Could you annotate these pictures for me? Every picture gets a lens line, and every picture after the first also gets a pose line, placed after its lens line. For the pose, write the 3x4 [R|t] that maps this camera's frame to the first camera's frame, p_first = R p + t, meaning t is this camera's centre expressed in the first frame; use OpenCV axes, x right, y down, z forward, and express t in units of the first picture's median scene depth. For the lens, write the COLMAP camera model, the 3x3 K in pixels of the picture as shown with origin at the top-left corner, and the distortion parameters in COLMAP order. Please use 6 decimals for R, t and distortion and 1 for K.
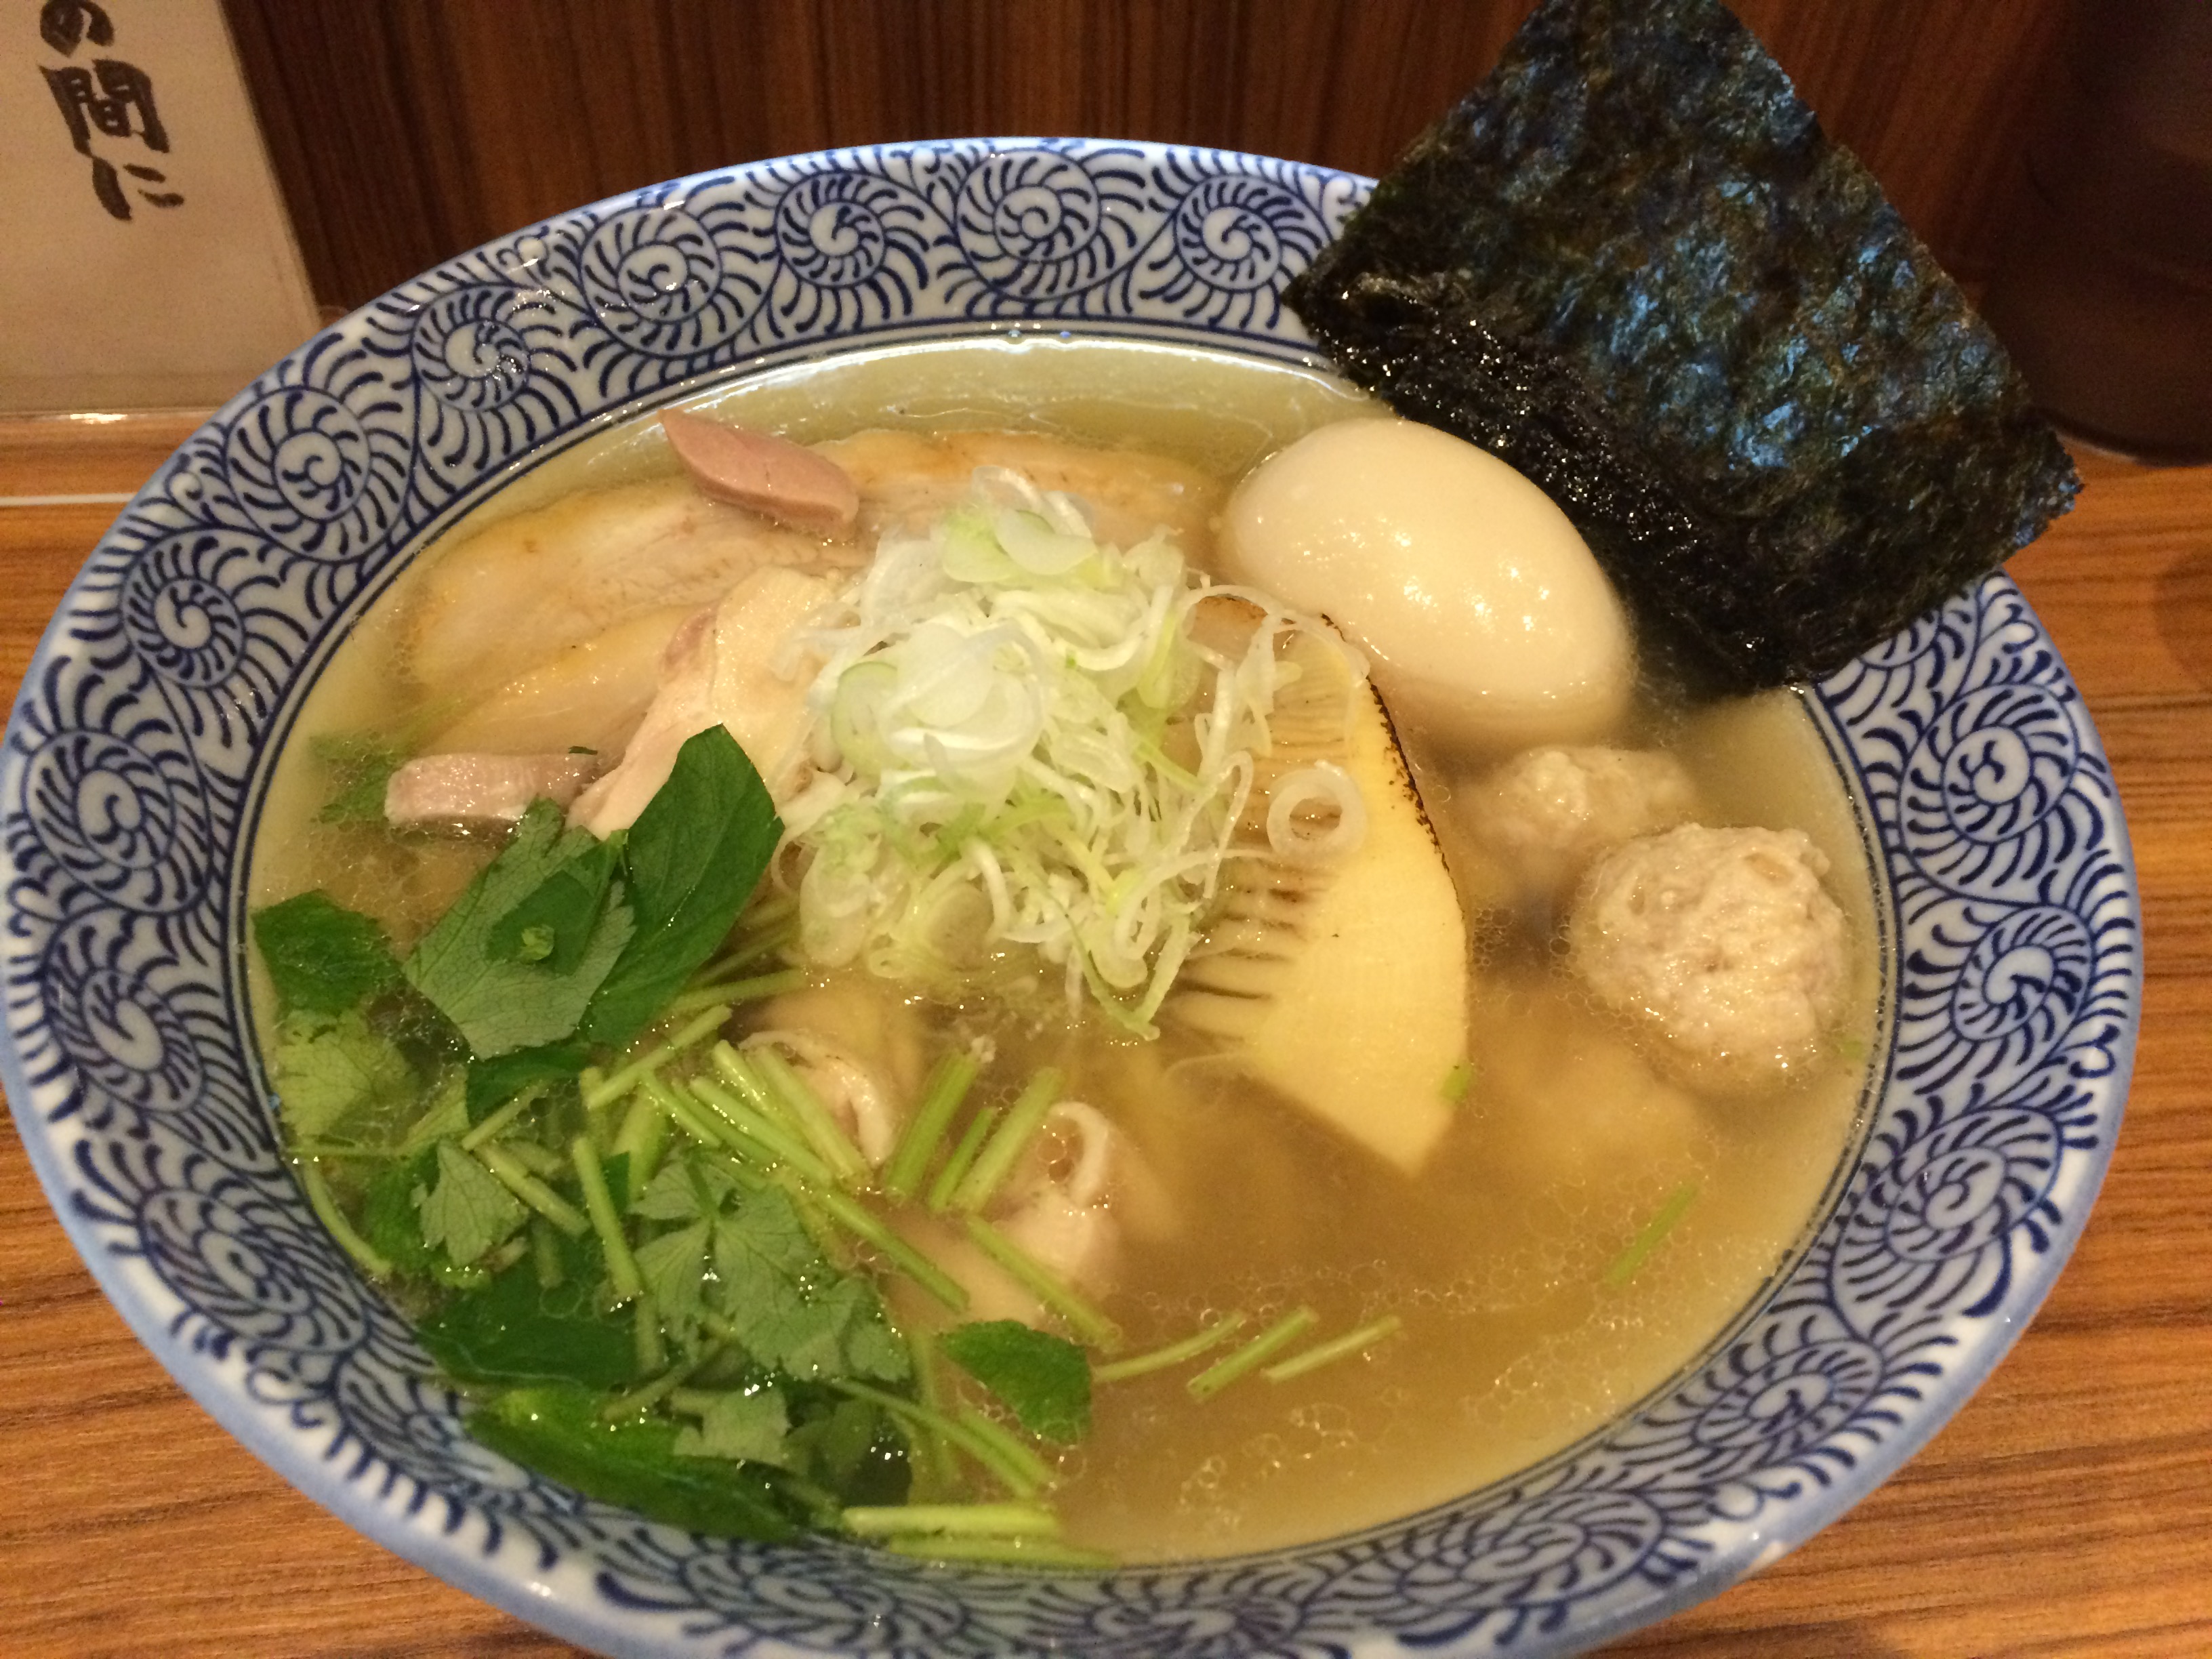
lens RADIAL K [[2050.9, 0, 1106.0], [0, 2050.9, 829.5], [0, 0, 1]] dist [0.062499, -0.182192]
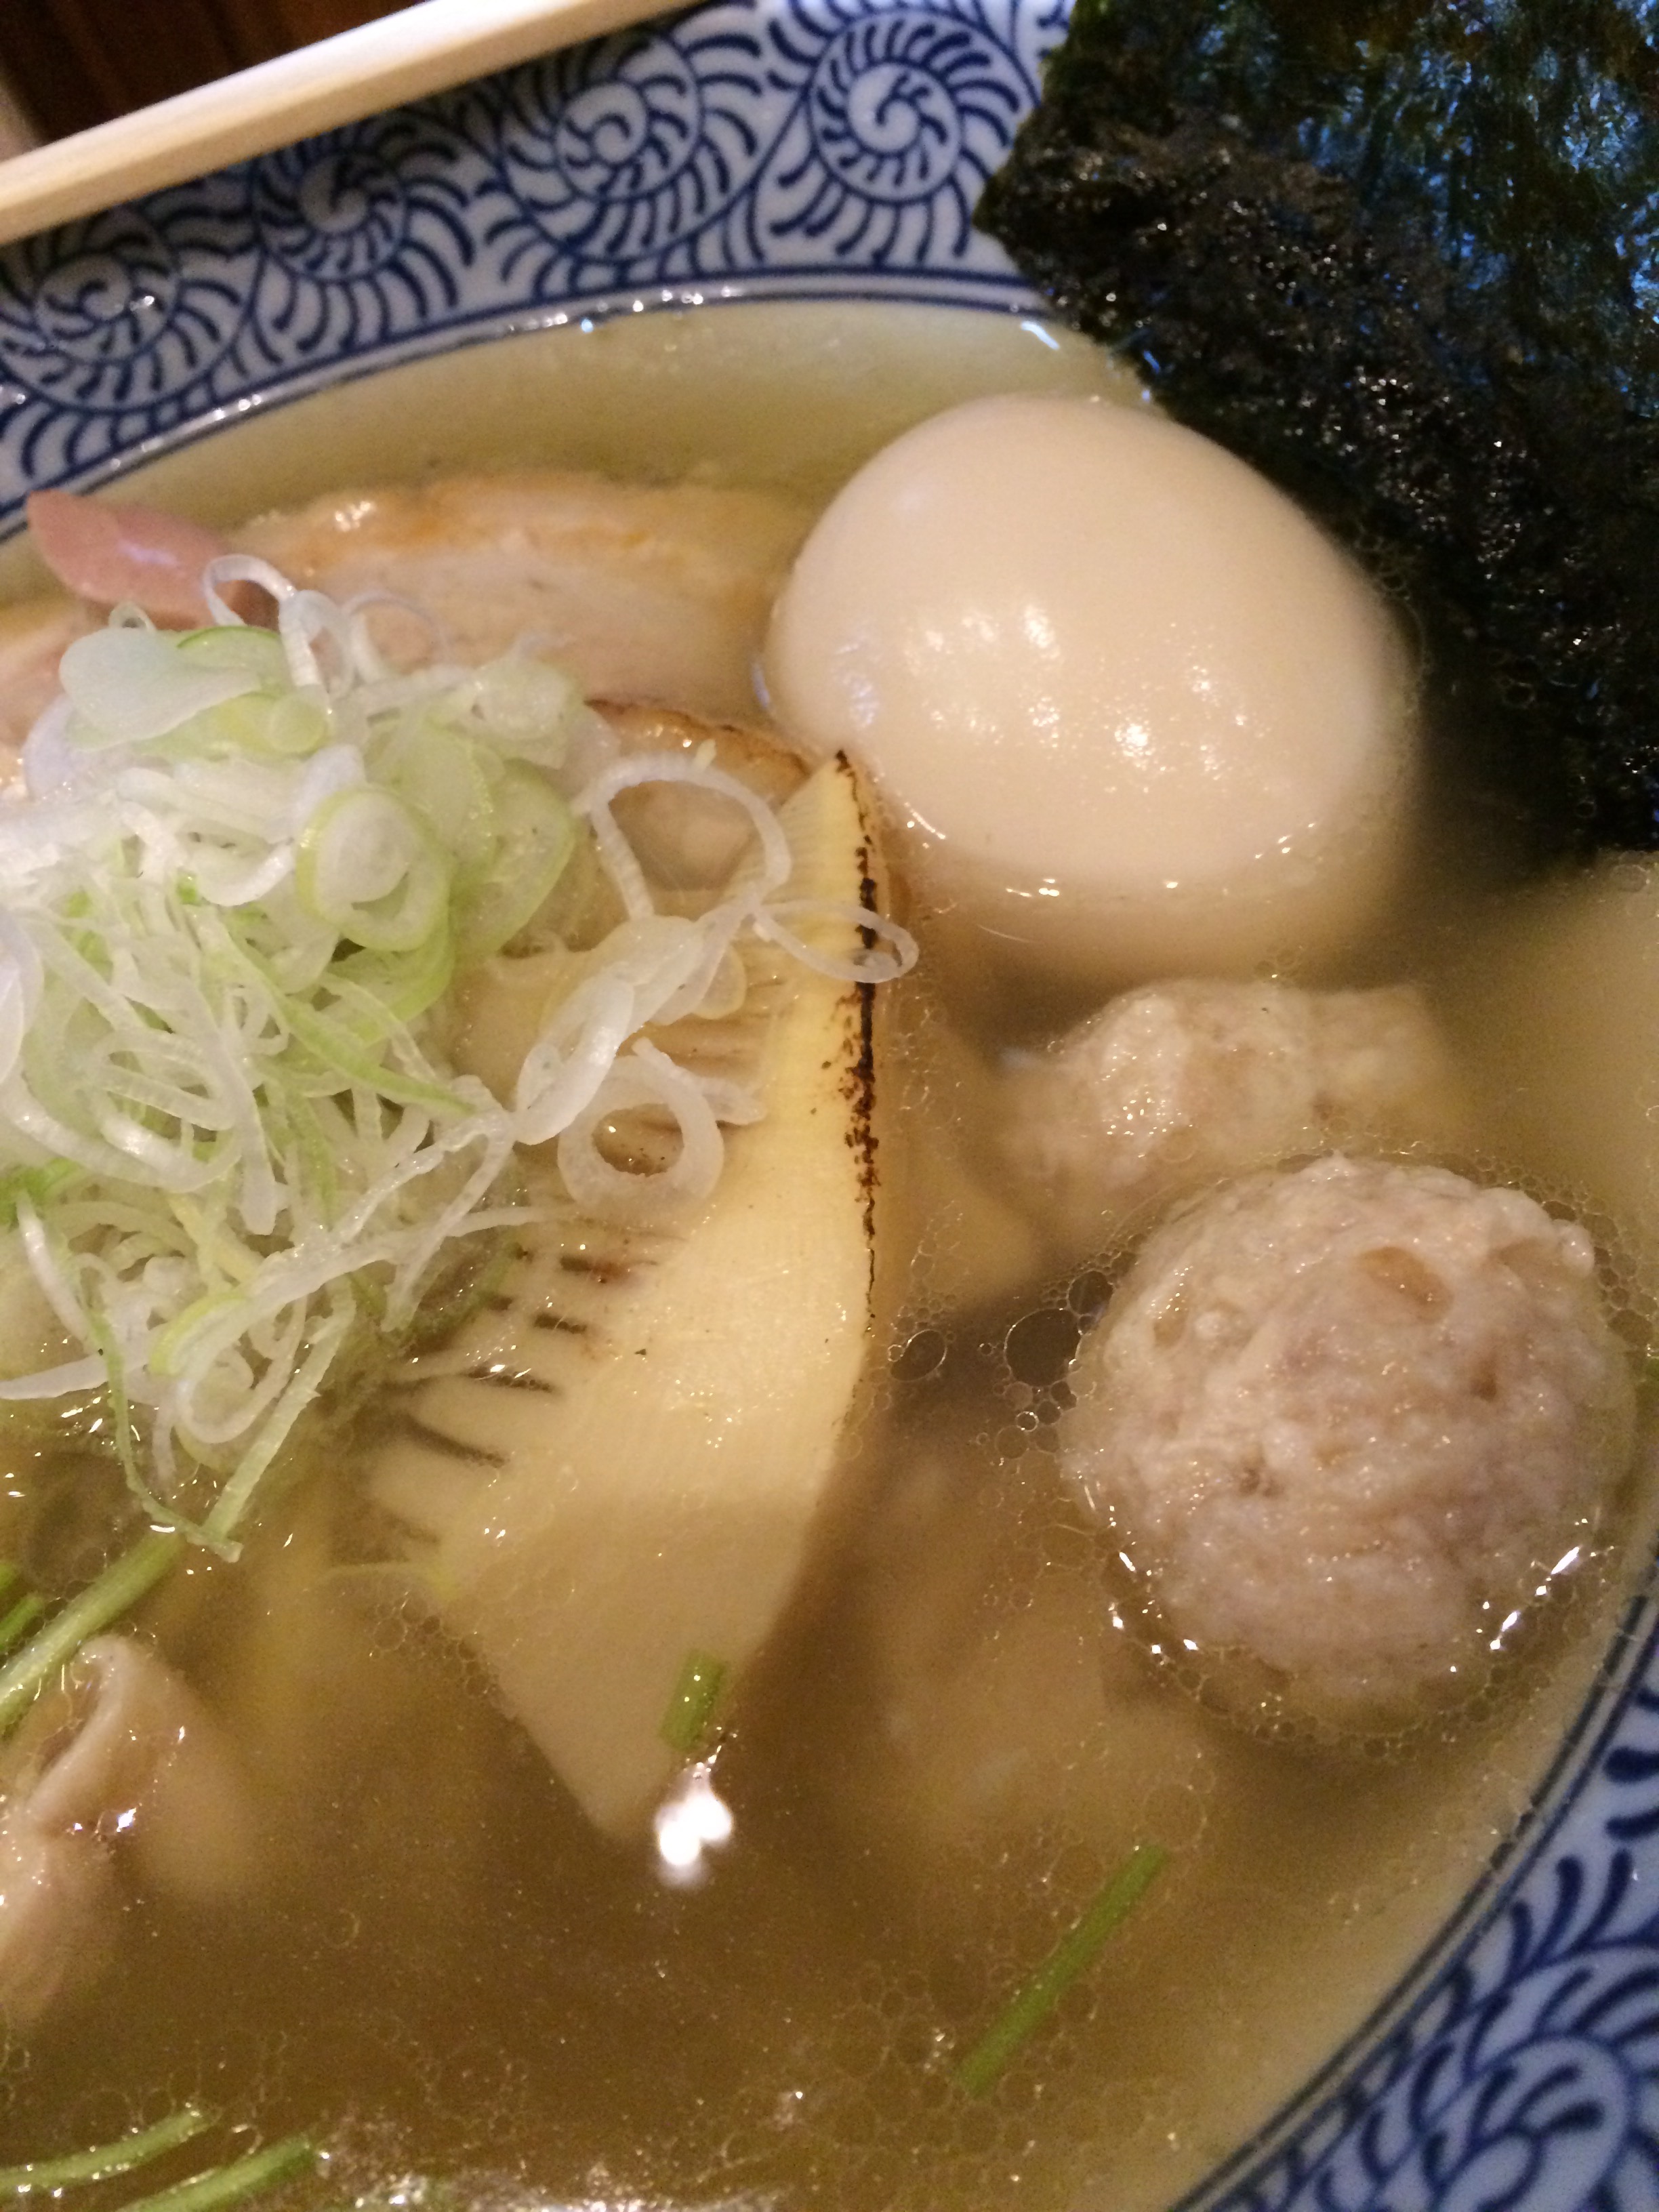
lens RADIAL K [[2050.9, 0, 829.5], [0, 2050.9, 1106.0], [0, 0, 1]] dist [0.062499, -0.182192]
pose [[0.921487, 0.025929, -0.387542, 0.294763], [0.023139, 0.992332, 0.121413, -0.065706], [0.387719, -0.120848, 0.913822, 0.386660]]
